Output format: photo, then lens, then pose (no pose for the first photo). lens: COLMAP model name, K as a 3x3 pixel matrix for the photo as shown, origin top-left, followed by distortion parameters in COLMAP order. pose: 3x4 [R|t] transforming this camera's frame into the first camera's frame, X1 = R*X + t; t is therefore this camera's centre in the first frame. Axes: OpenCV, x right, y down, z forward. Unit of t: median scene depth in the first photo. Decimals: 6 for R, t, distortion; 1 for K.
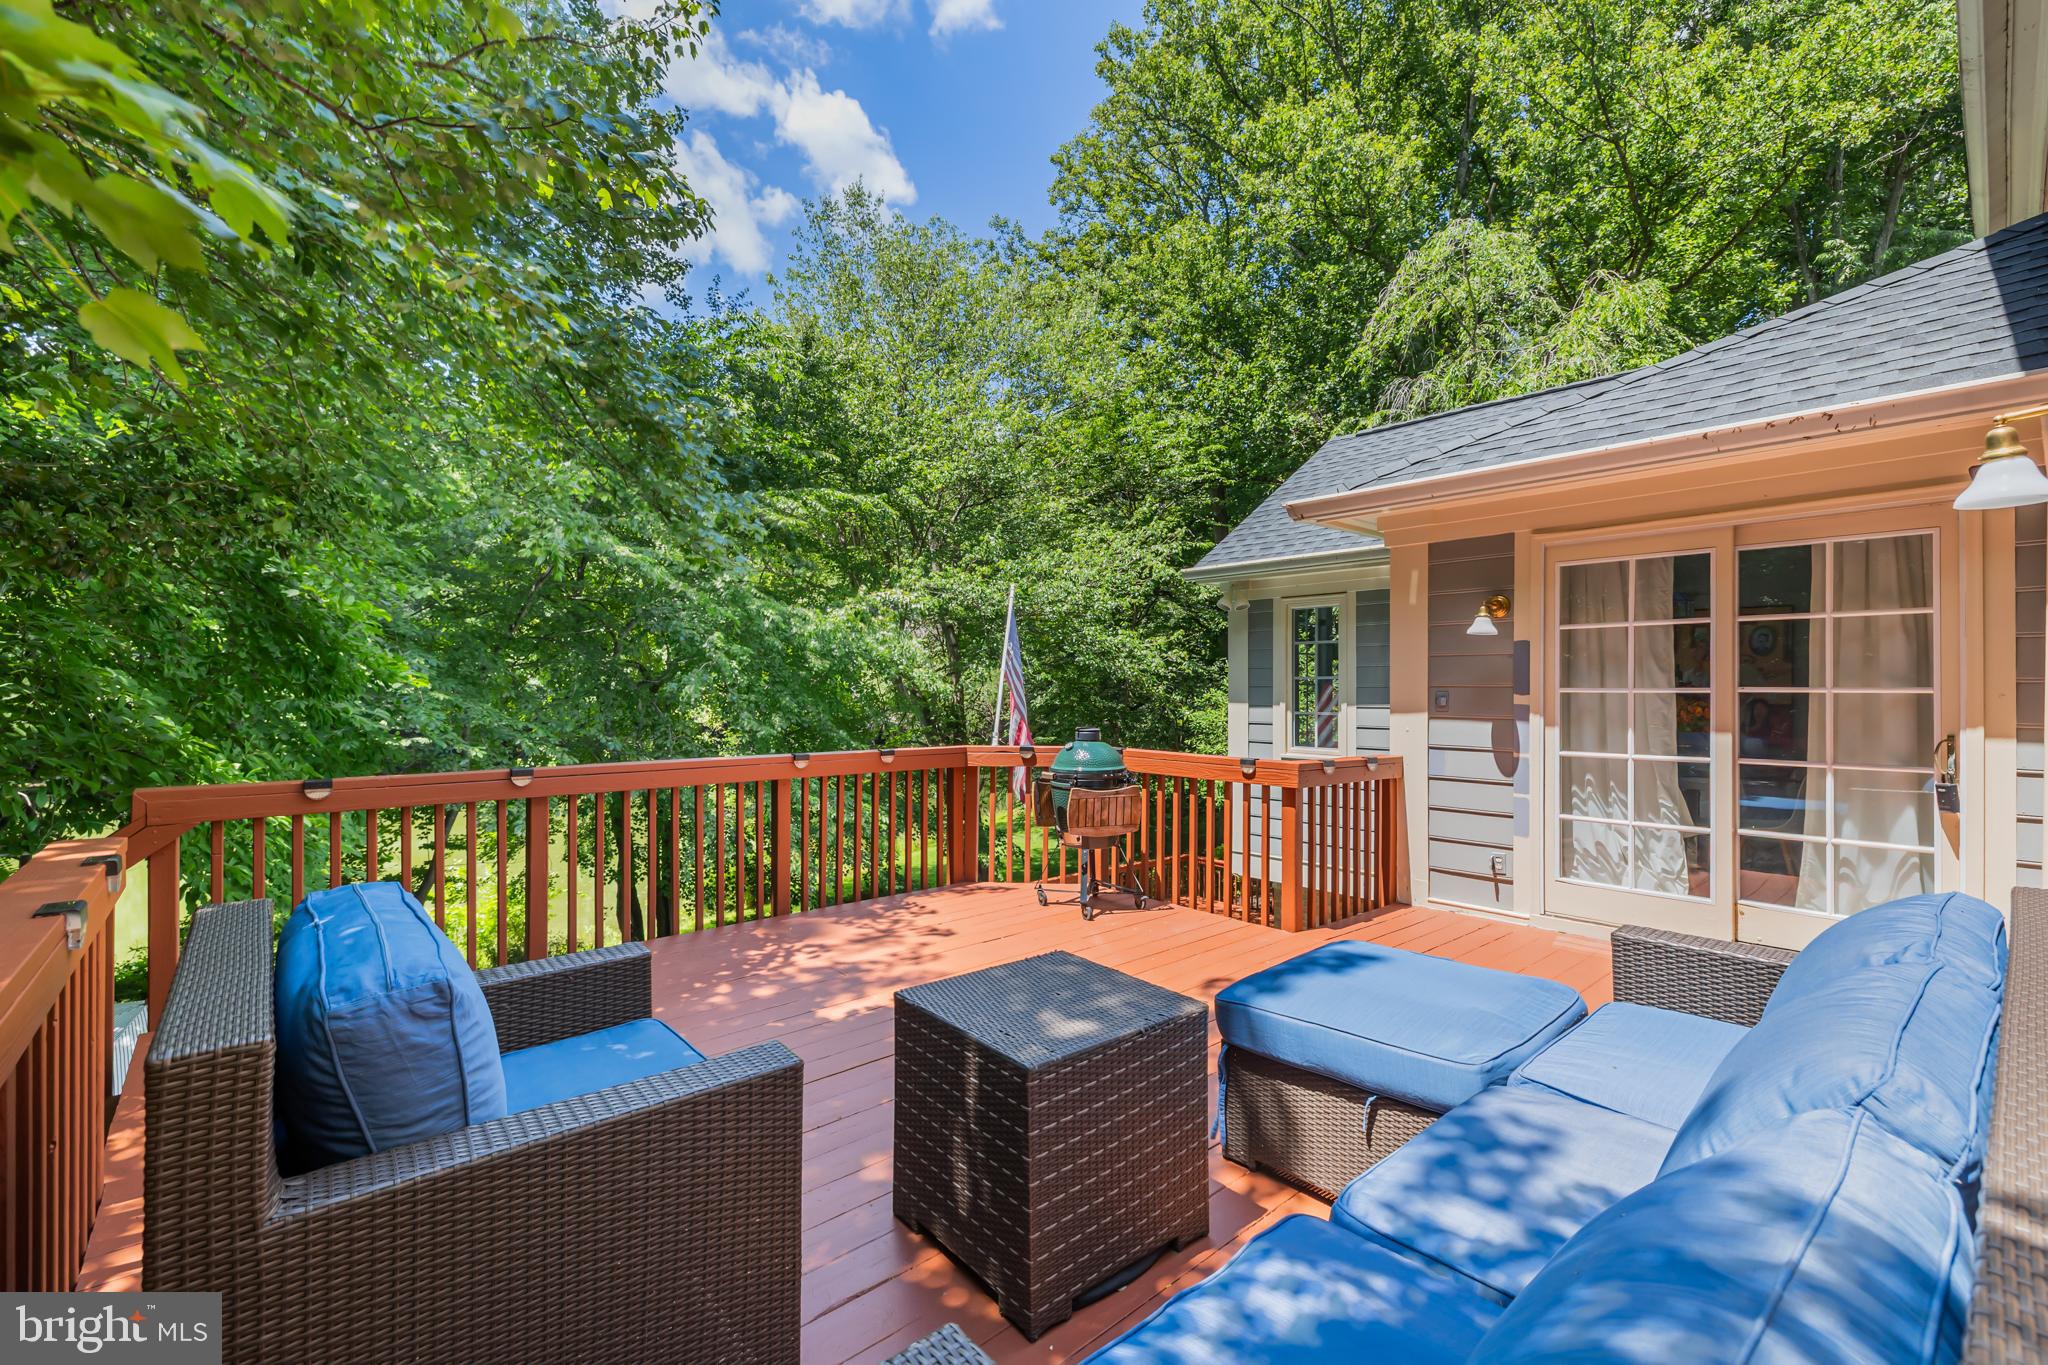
lens RADIAL K [[867.1, 0, 1024.0], [0, 867.1, 682.5], [0, 0, 1]] dist [-0.000335, -0.000168]
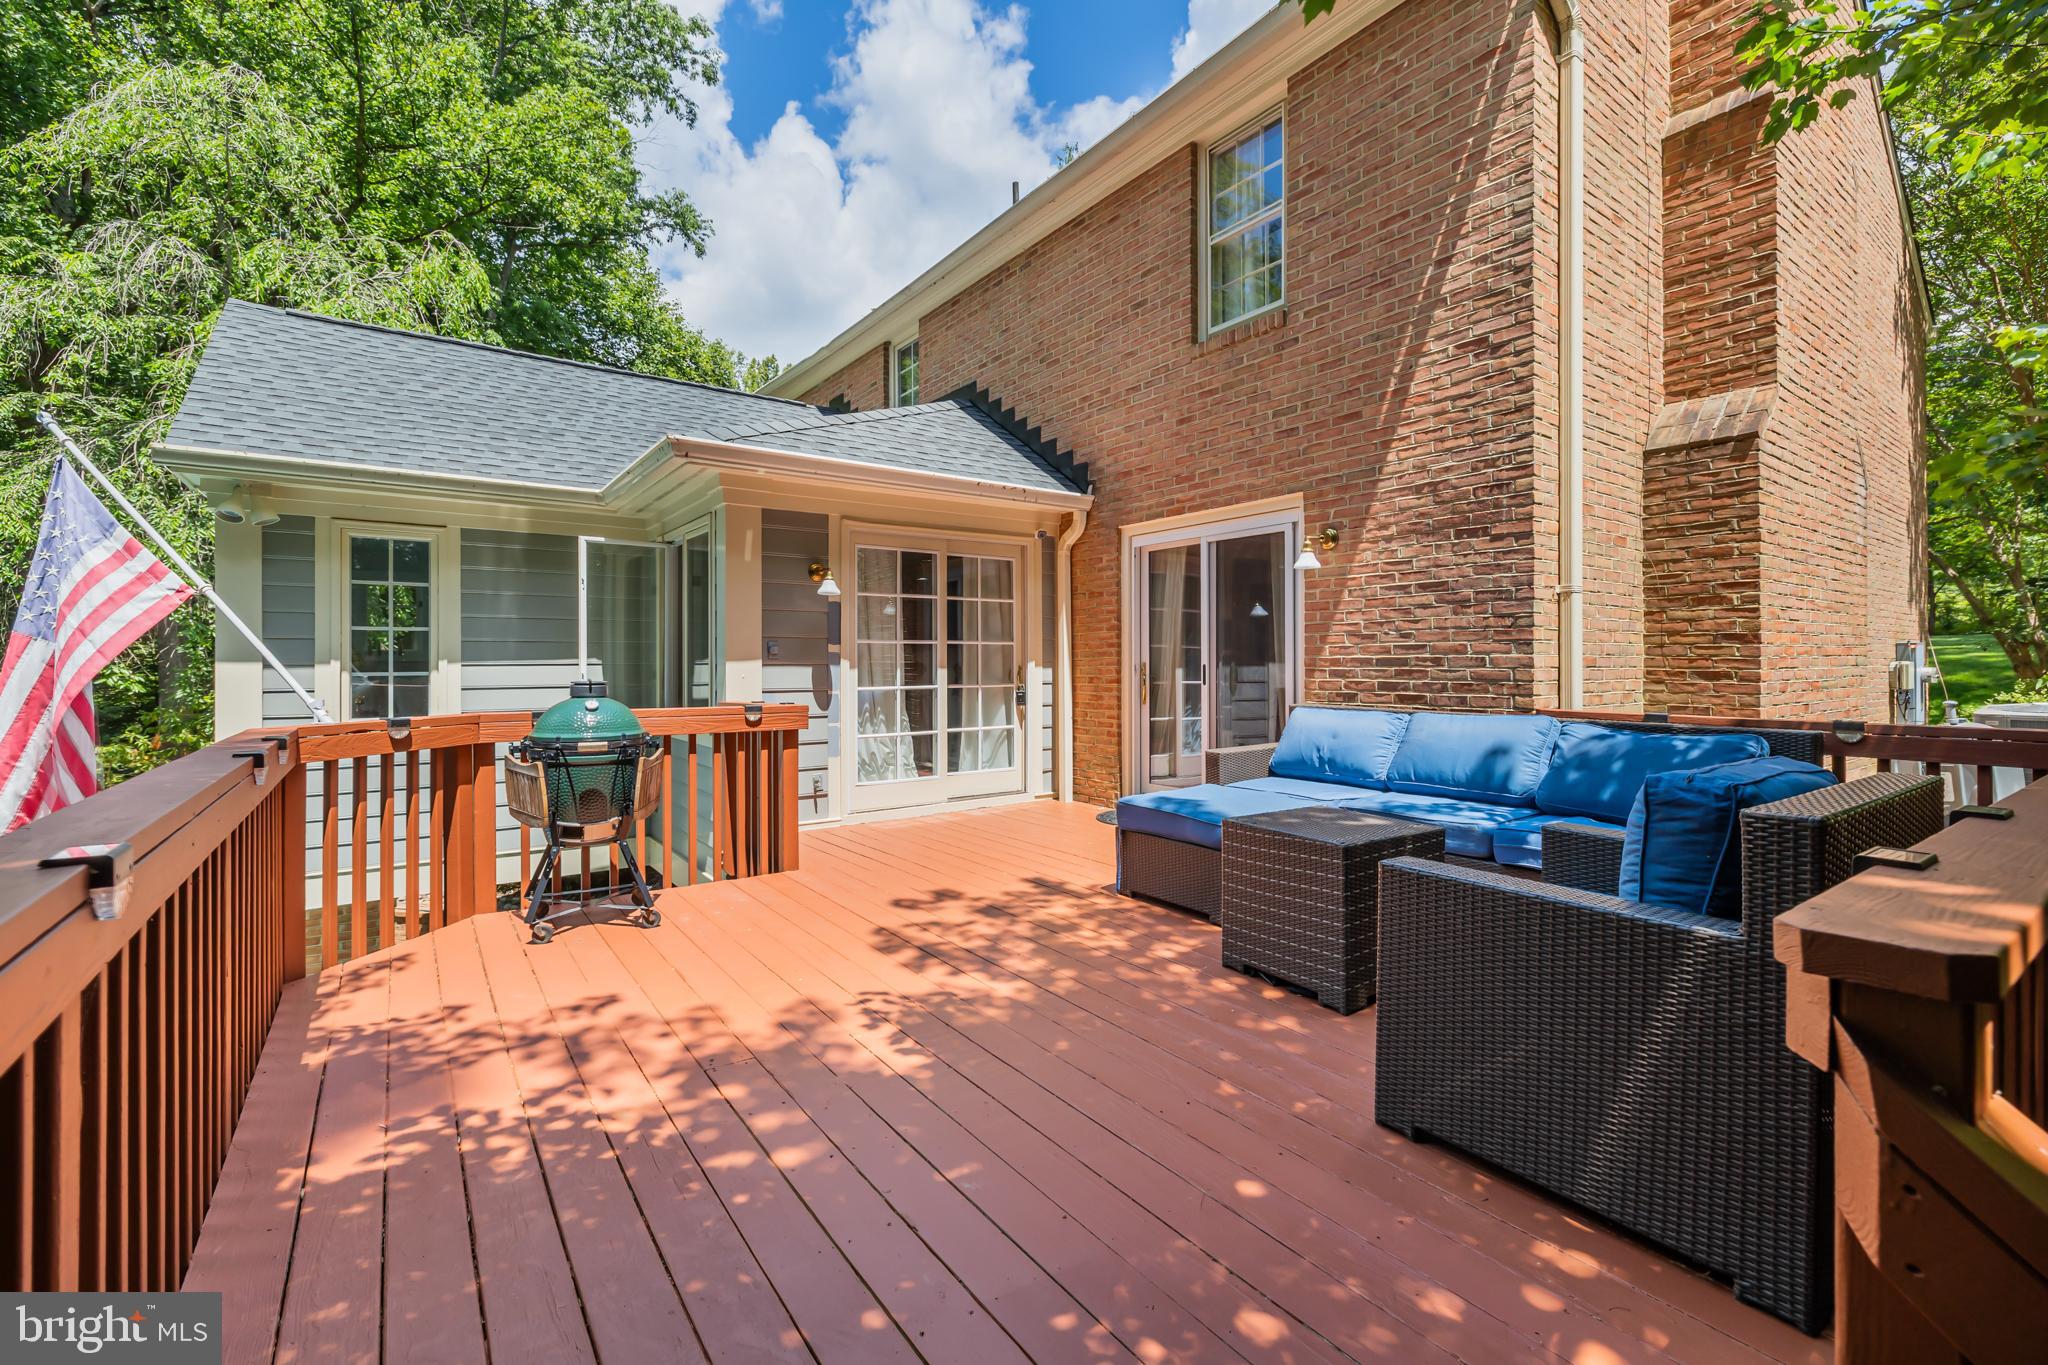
lens RADIAL K [[886.0, 0, 1031.2], [0, 886.0, 635.9], [0, 0, 1]] dist [0.001237, 0.000070]
pose [[0.085375, 0.029532, 0.995911, -0.712669], [-0.001402, 0.999563, -0.029520, 0.041119], [-0.996348, 0.001124, 0.085379, 0.628145]]
